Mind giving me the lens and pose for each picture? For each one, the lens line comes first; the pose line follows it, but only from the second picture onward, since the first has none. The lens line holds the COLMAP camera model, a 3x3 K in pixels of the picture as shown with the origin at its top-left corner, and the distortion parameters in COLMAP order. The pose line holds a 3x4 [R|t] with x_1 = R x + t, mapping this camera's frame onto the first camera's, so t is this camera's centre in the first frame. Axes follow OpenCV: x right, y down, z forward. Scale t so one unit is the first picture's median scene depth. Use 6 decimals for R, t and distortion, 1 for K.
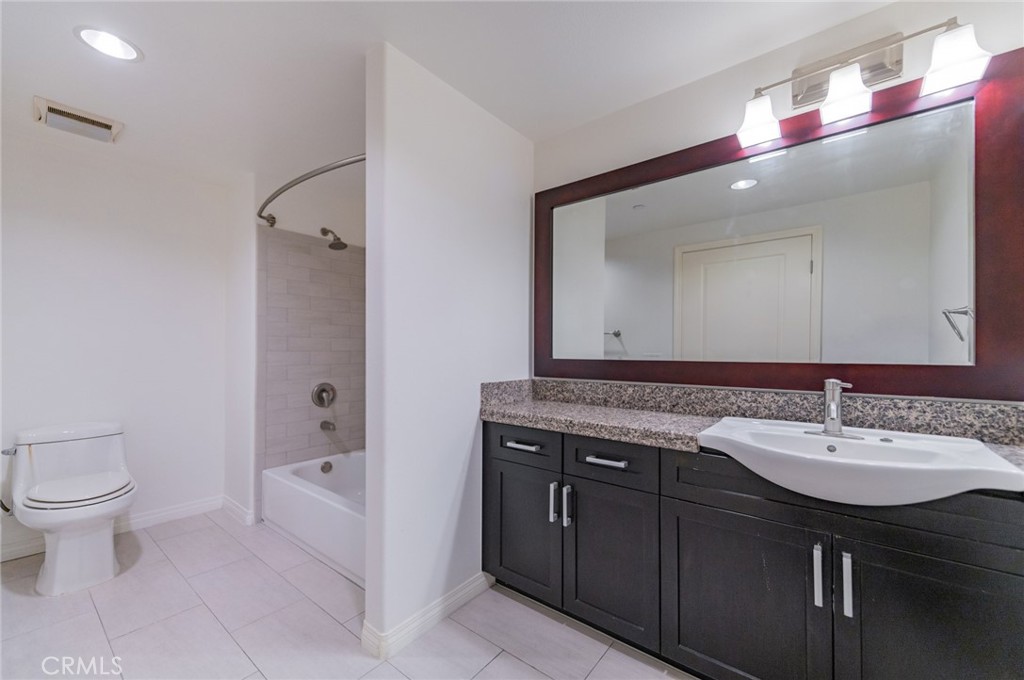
lens RADIAL K [[410.3, 0, 516.3], [0, 410.3, 343.3], [0, 0, 1]] dist [0.013337, -0.000601]
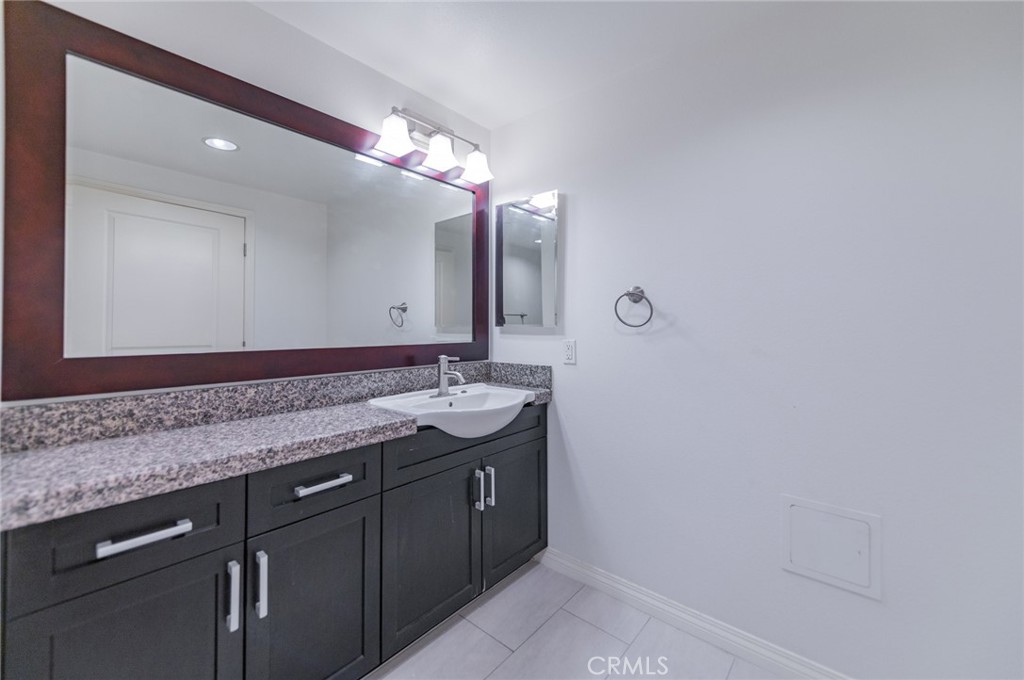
lens RADIAL K [[407.5, 0, 512.3], [0, 407.5, 324.1], [0, 0, 1]] dist [-0.000877, -0.000135]
pose [[0.043483, 0.007846, 0.999023, -0.372091], [-0.013299, 0.999885, -0.007274, -0.006860], [-0.998966, -0.012970, 0.043582, 0.440362]]
